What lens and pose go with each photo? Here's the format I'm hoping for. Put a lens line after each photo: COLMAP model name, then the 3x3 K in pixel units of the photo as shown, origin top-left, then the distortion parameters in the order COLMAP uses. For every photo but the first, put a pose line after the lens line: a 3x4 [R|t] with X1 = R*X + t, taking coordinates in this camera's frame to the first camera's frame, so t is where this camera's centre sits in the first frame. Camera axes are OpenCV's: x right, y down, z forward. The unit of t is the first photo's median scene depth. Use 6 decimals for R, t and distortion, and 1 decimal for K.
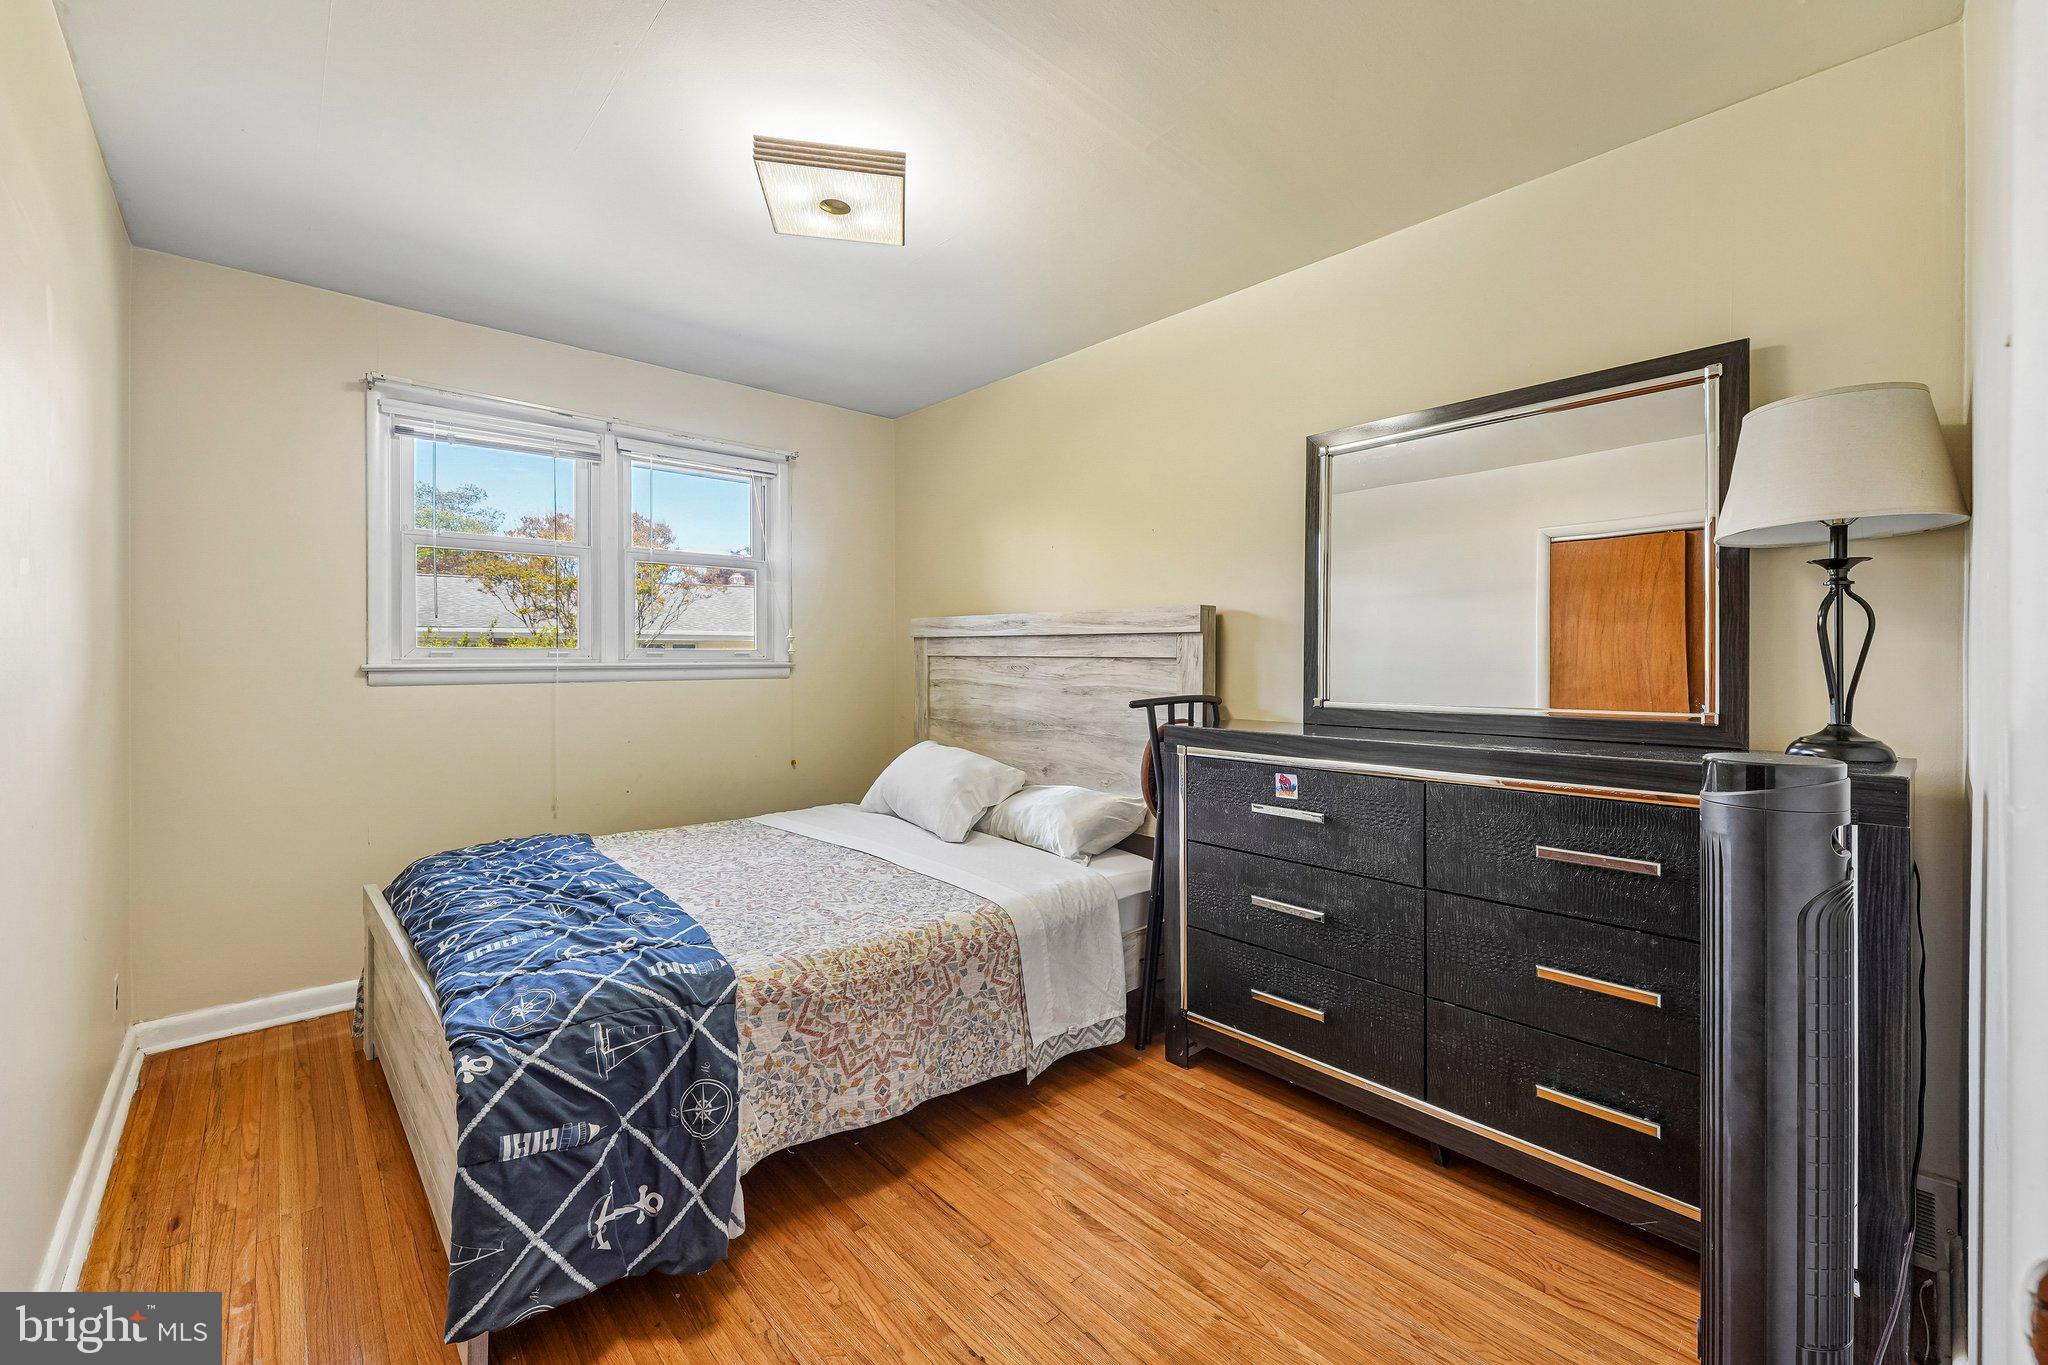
lens RADIAL K [[818.4, 0, 1087.2], [0, 818.4, 676.3], [0, 0, 1]] dist [-0.000049, -0.000056]
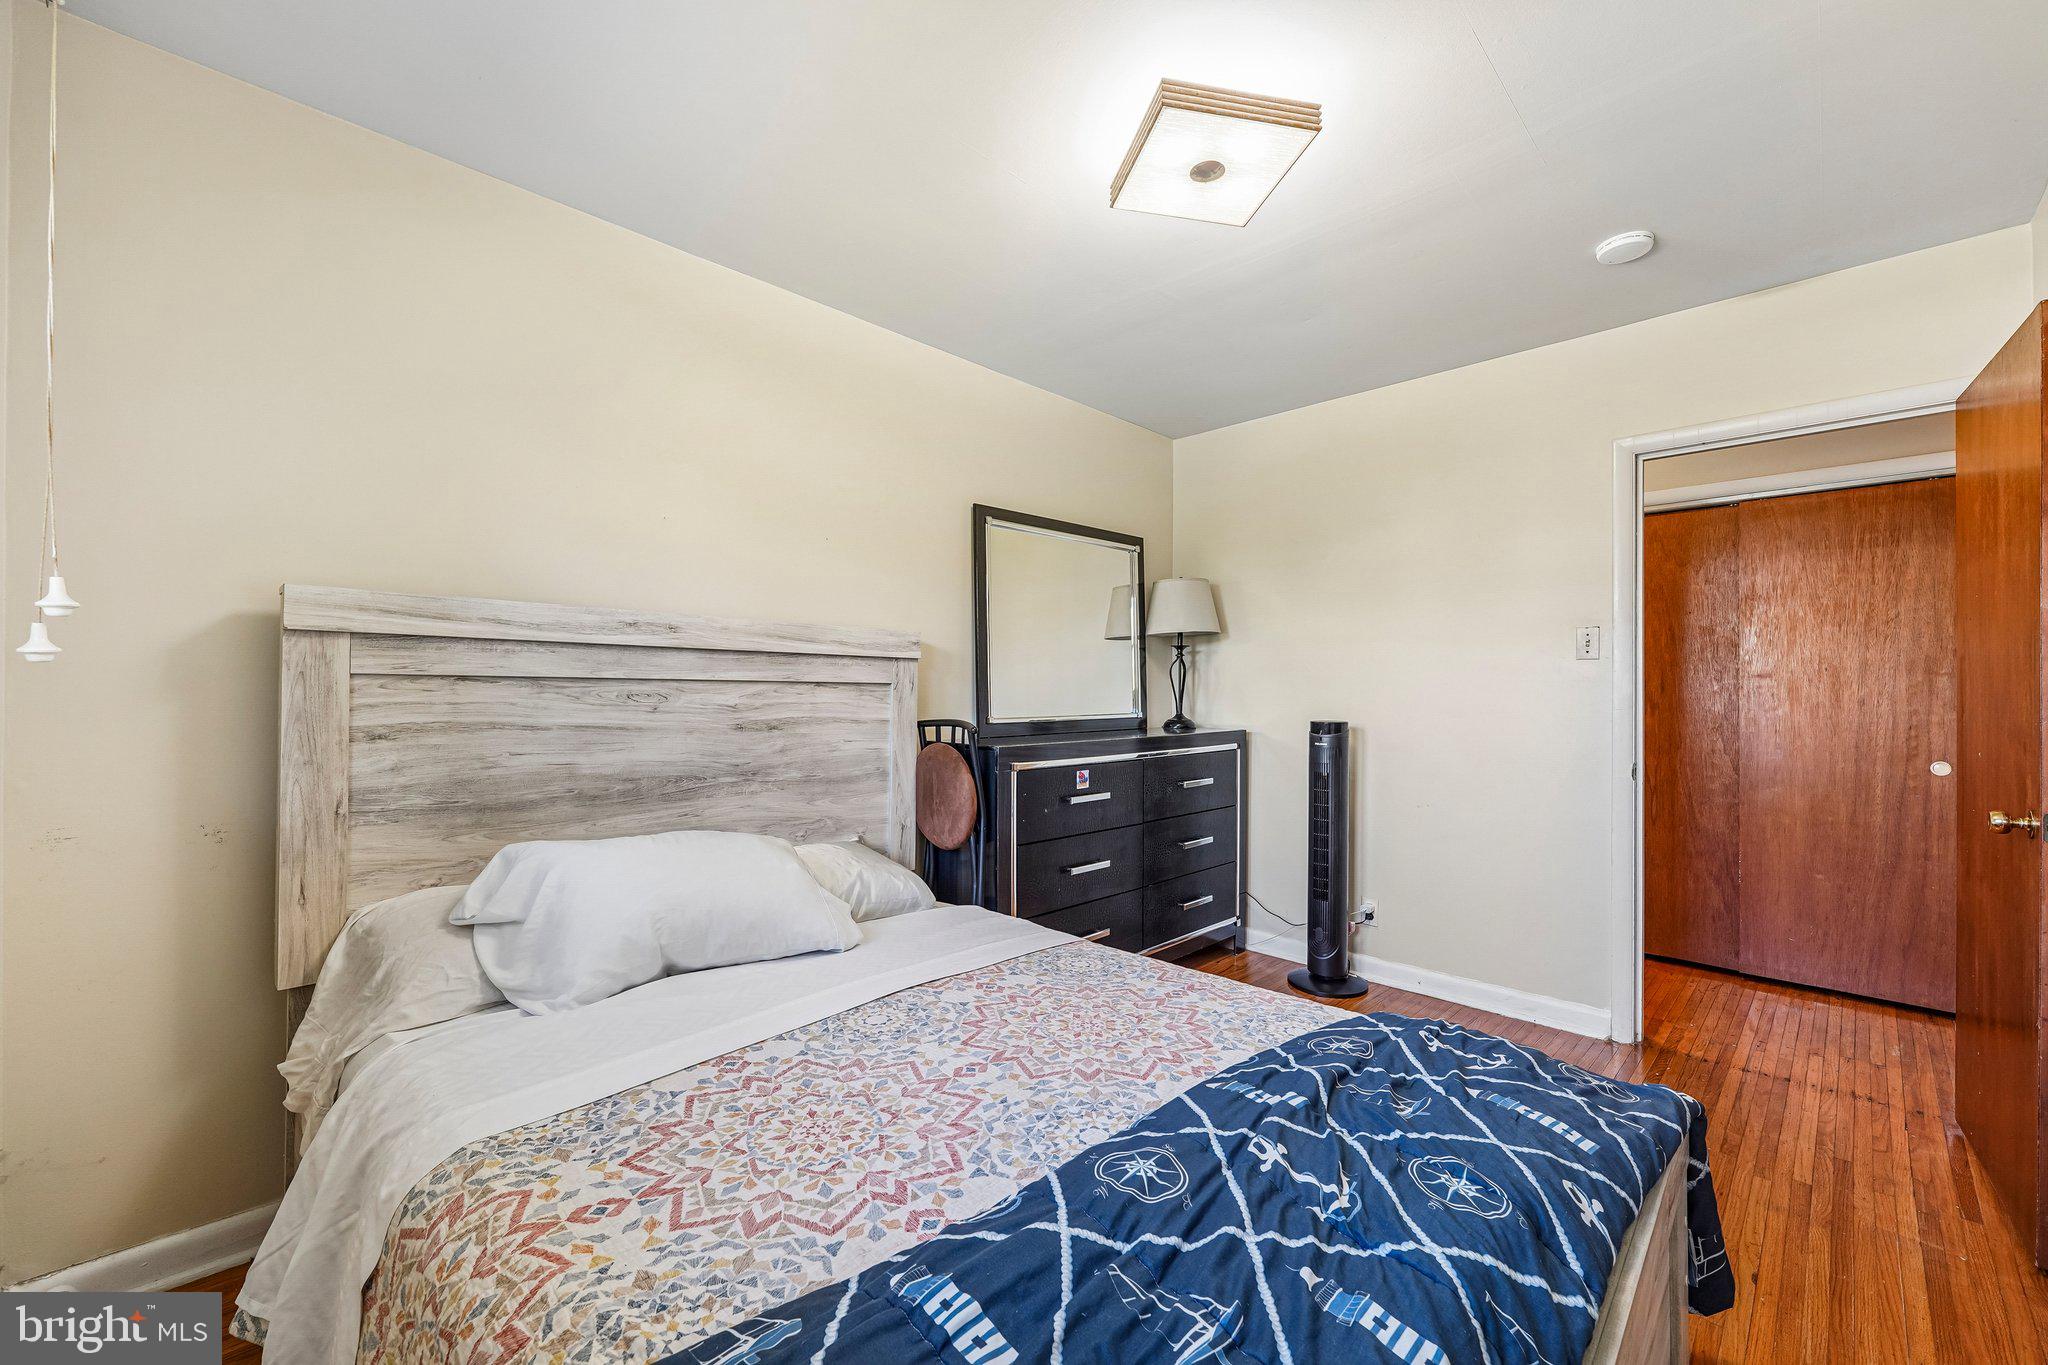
lens RADIAL K [[818.6, 0, 1024.0], [0, 818.6, 682.5], [0, 0, 1]] dist [0.000779, -0.000216]
pose [[-0.001390, -0.002065, 0.999997, -0.847732], [0.008424, 0.999962, 0.002076, -0.023939], [-0.999964, 0.008427, -0.001372, 0.827559]]
